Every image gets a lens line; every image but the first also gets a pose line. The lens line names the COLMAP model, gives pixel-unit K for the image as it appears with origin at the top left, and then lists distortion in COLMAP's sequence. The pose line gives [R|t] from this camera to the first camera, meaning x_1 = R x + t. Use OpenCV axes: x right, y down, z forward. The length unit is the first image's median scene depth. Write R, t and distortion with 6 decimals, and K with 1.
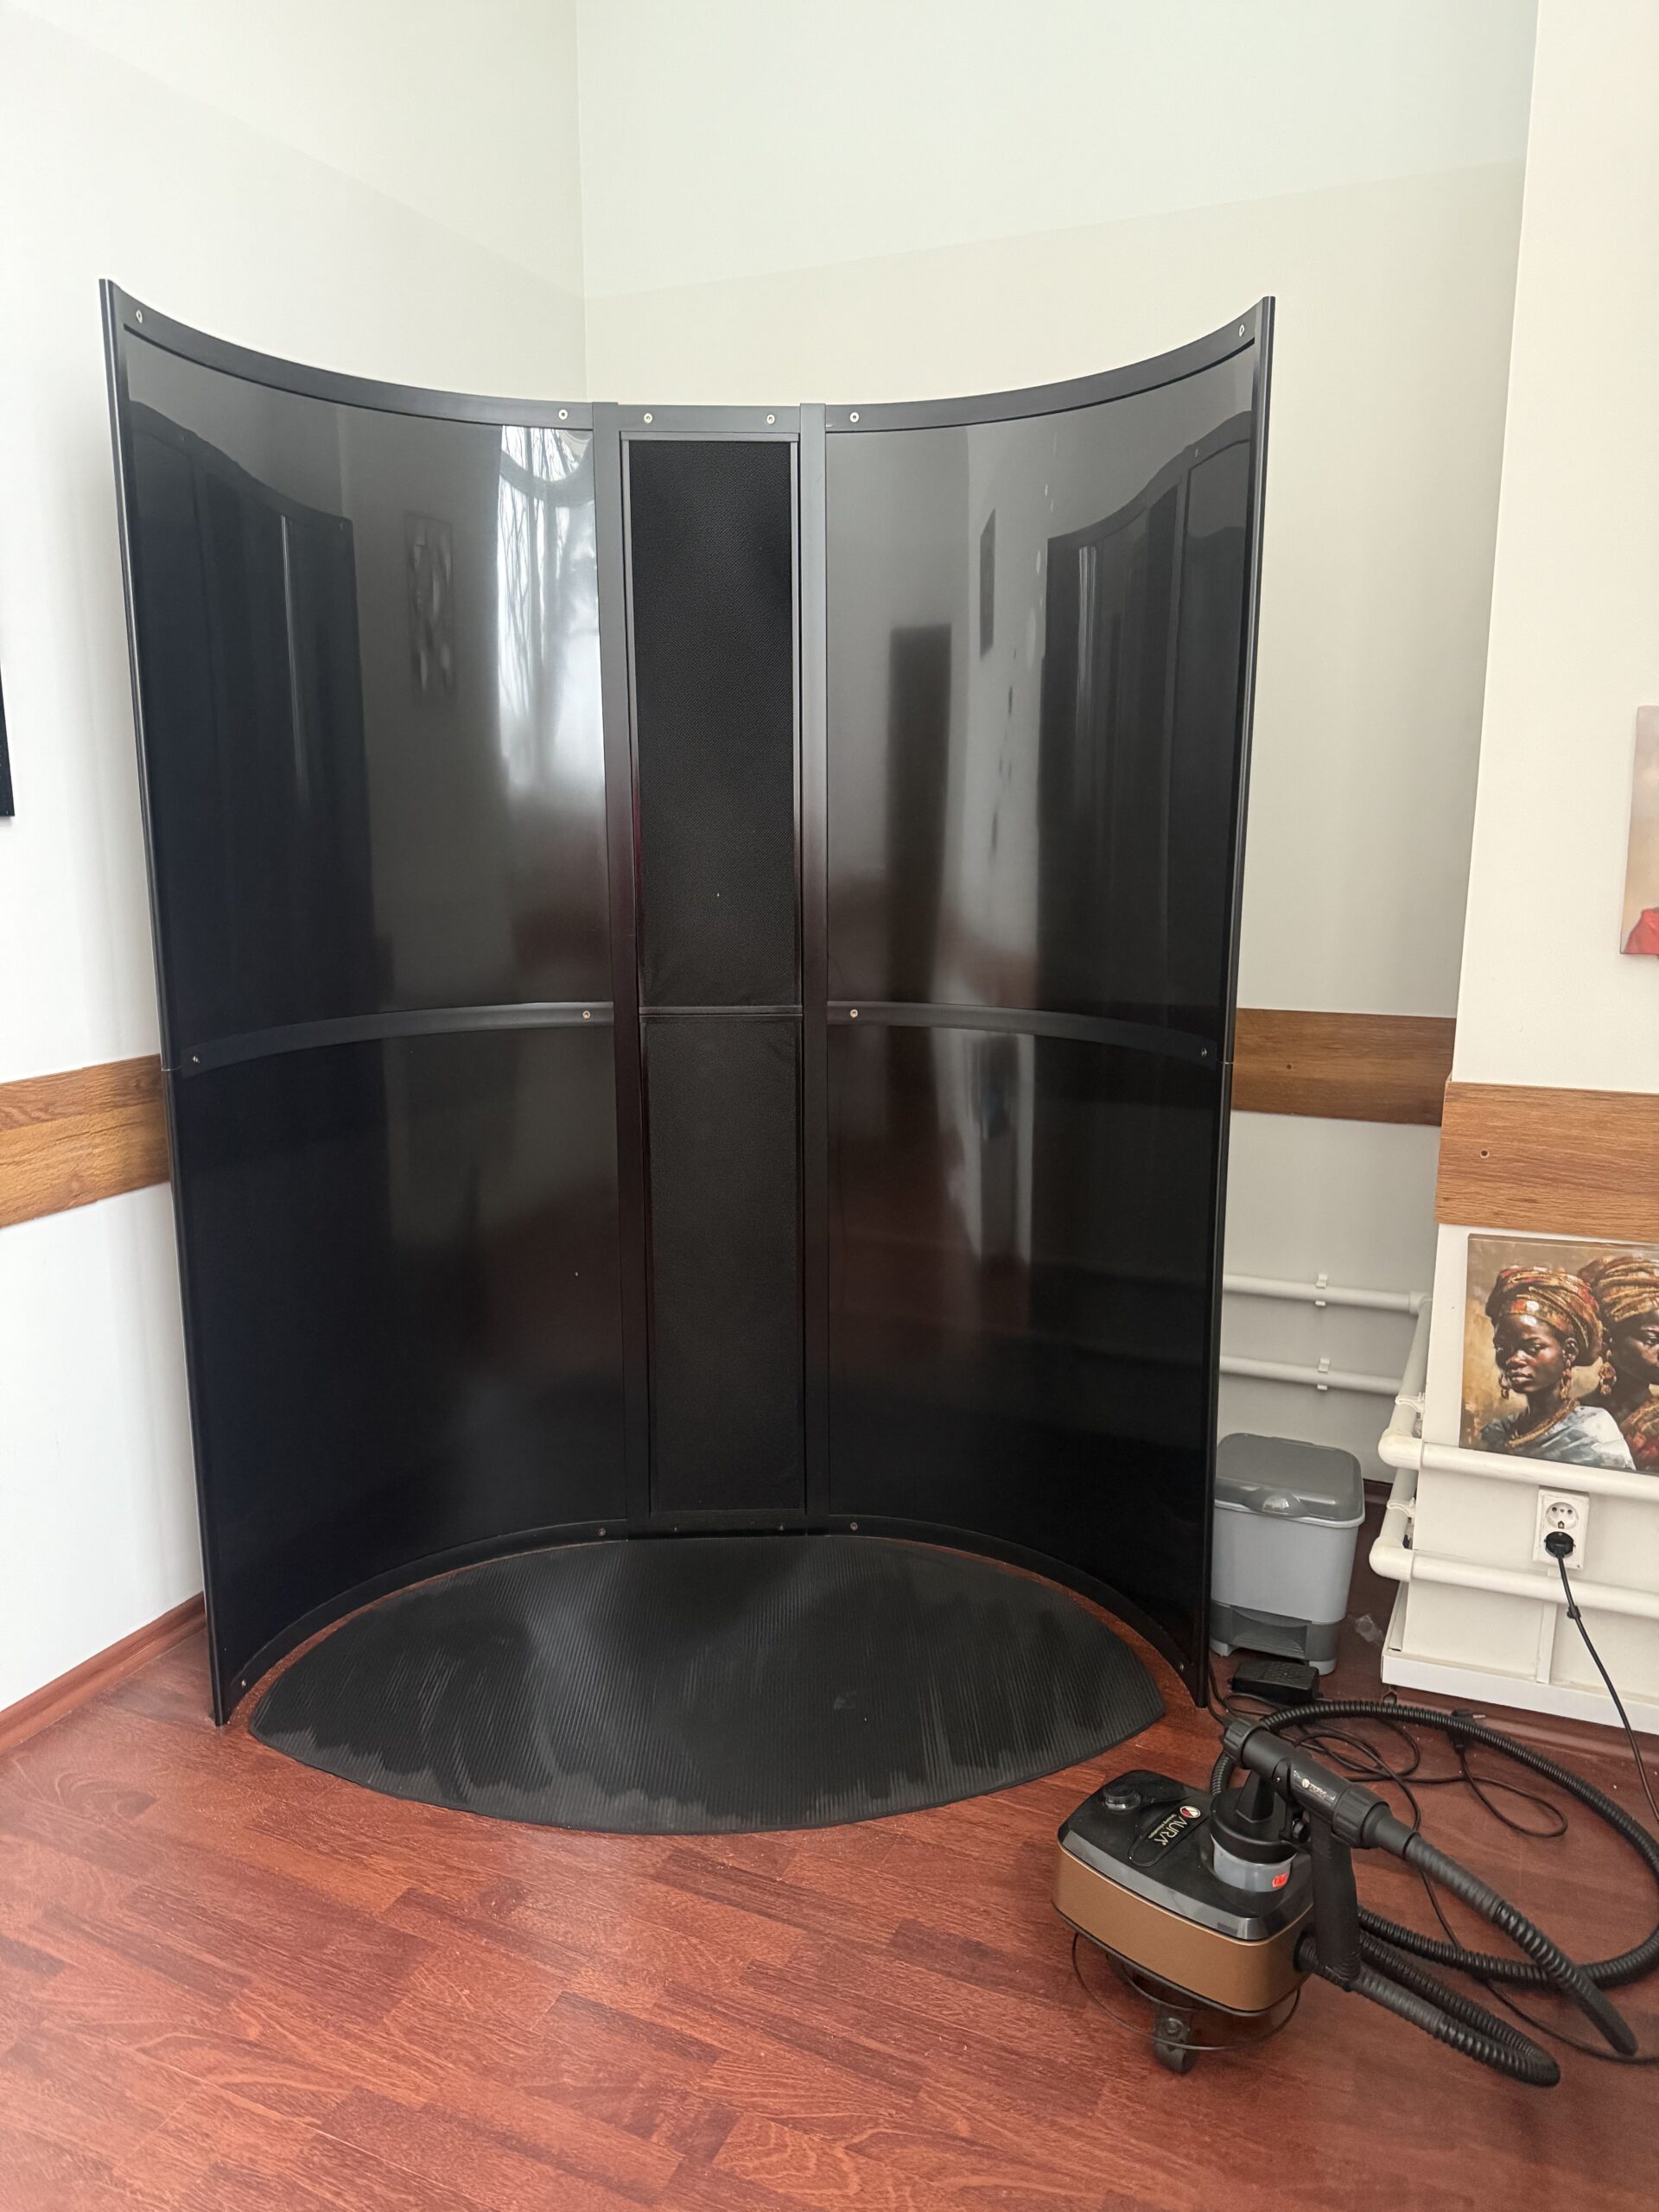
lens RADIAL K [[1574.0, 0, 819.4], [0, 1574.0, 1114.6], [0, 0, 1]] dist [-0.006304, -0.001829]
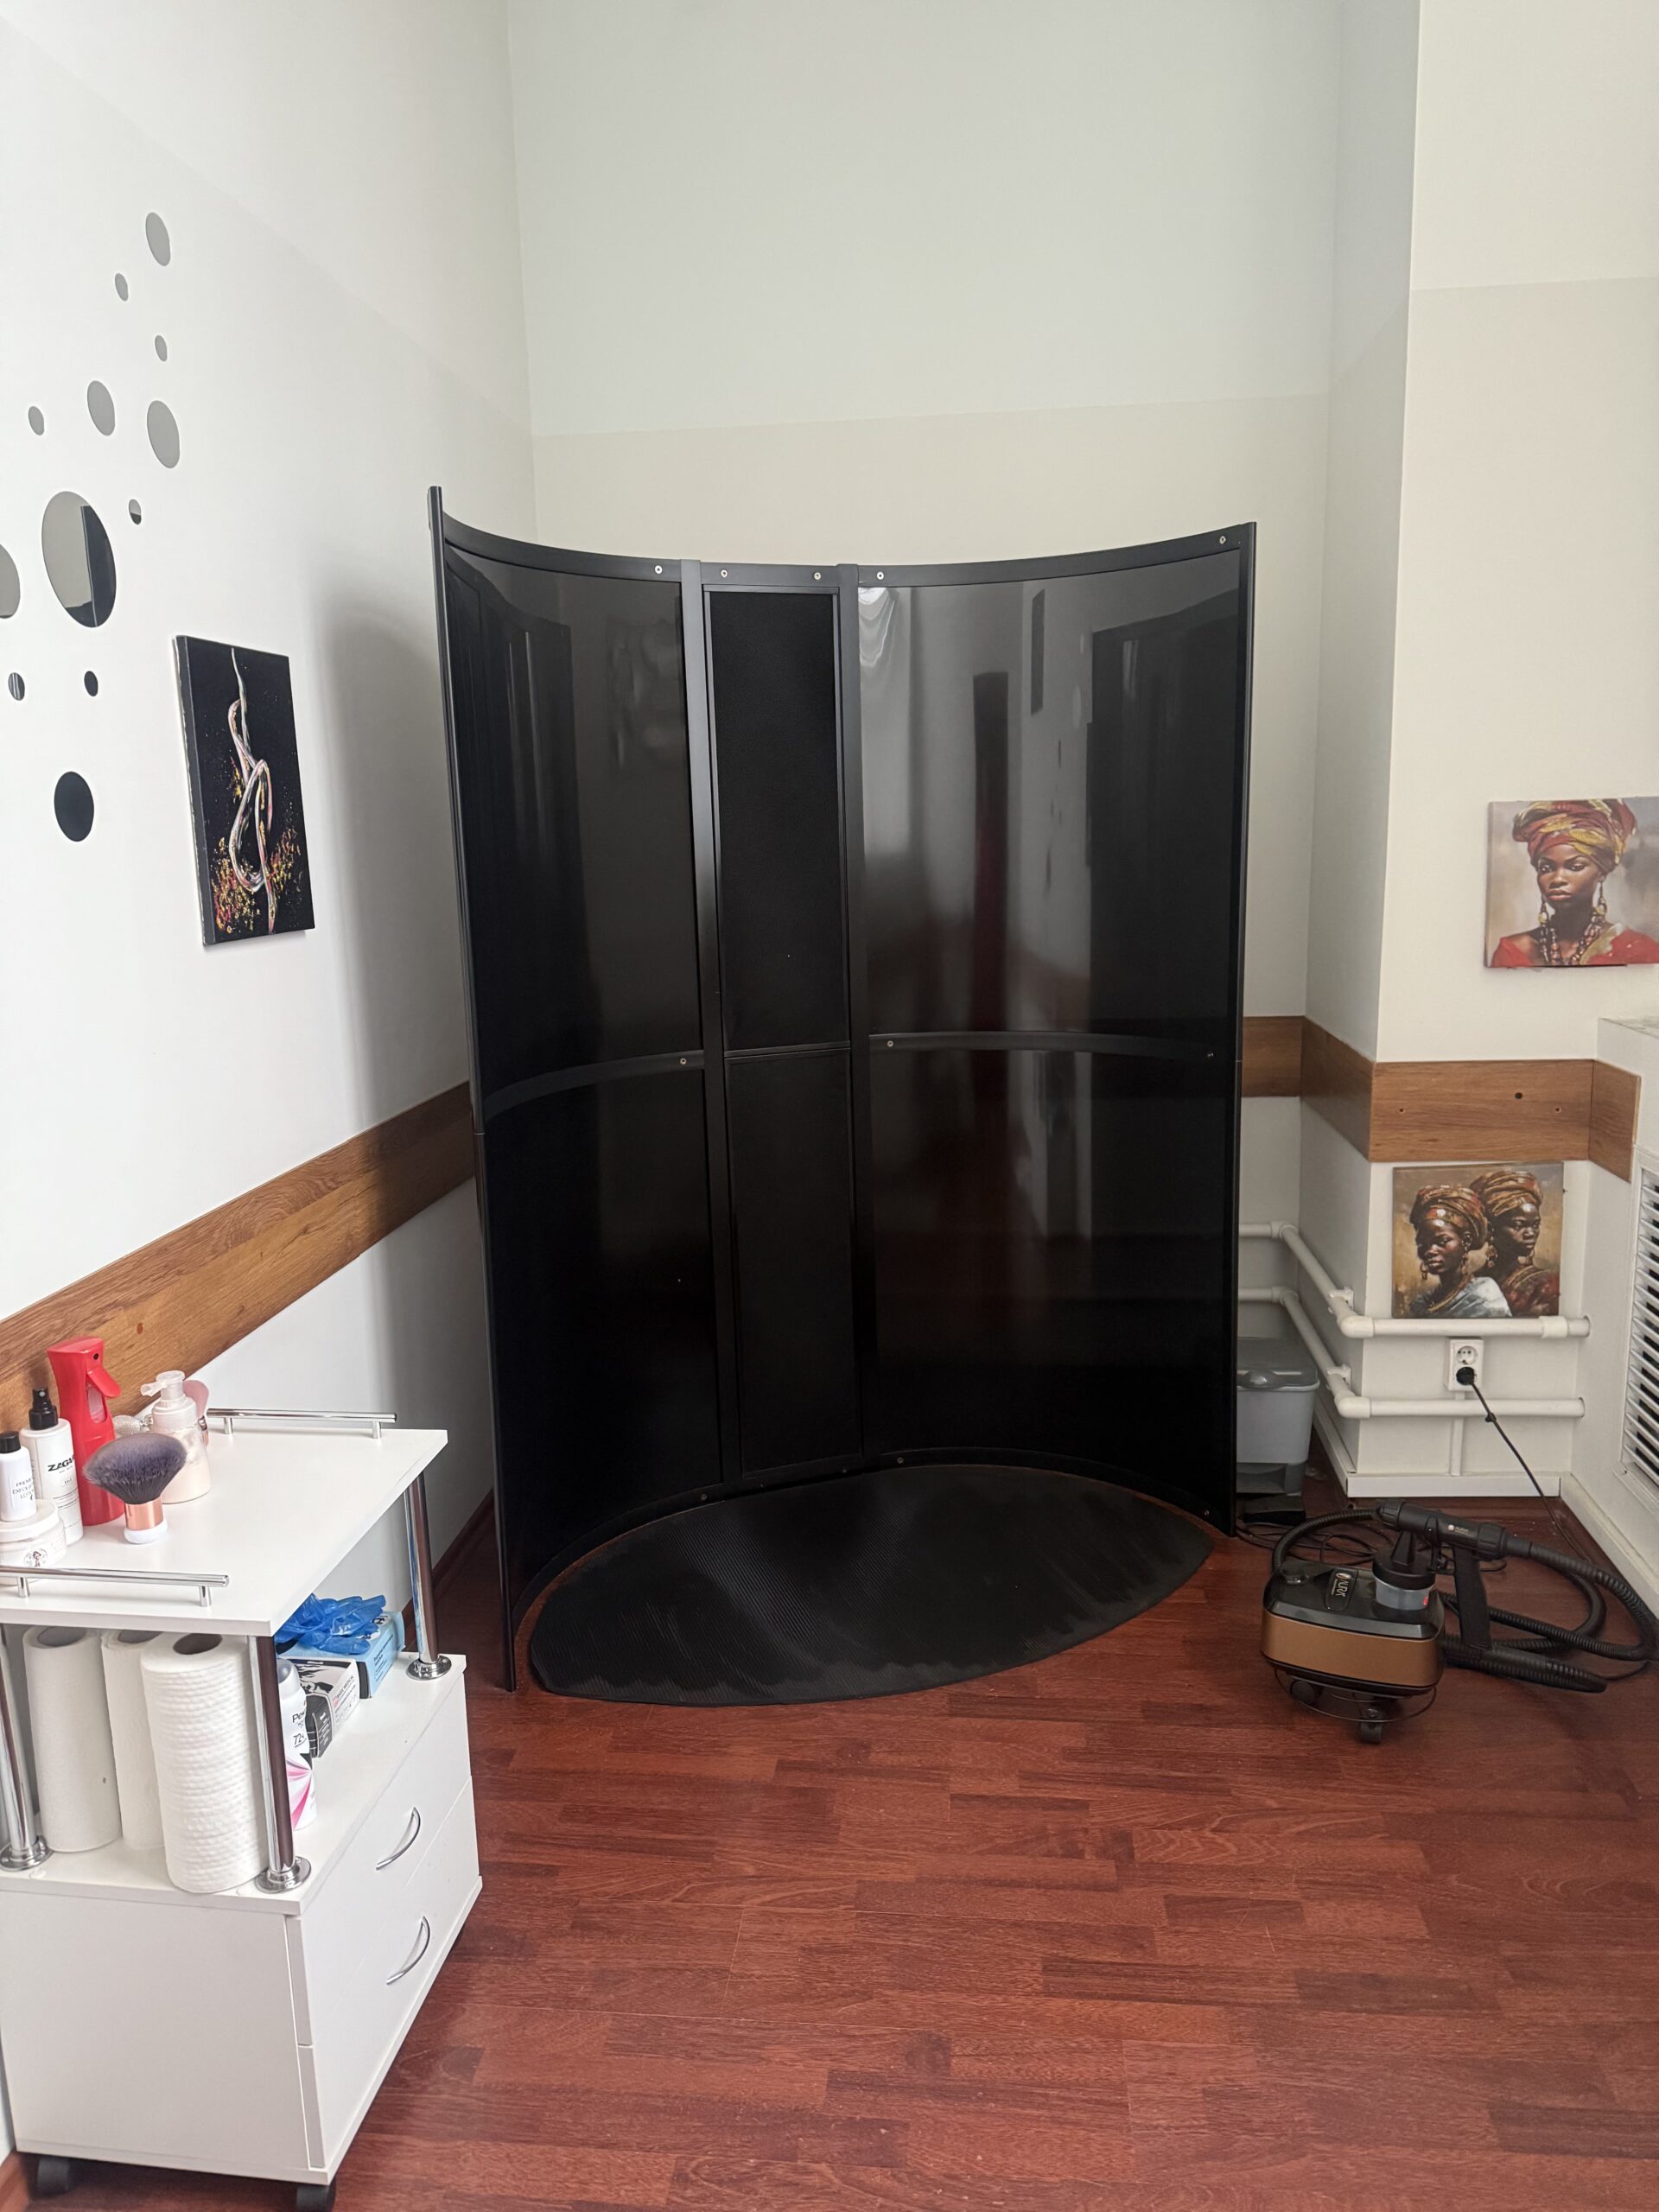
lens RADIAL K [[1551.6, 0, 829.5], [0, 1551.6, 1106.0], [0, 0, 1]] dist [-0.002228, -0.003160]
pose [[0.950594, -0.084490, 0.298717, -0.497053], [0.088170, 0.996105, 0.001160, -0.027167], [-0.297651, 0.025235, 0.954341, -0.196607]]
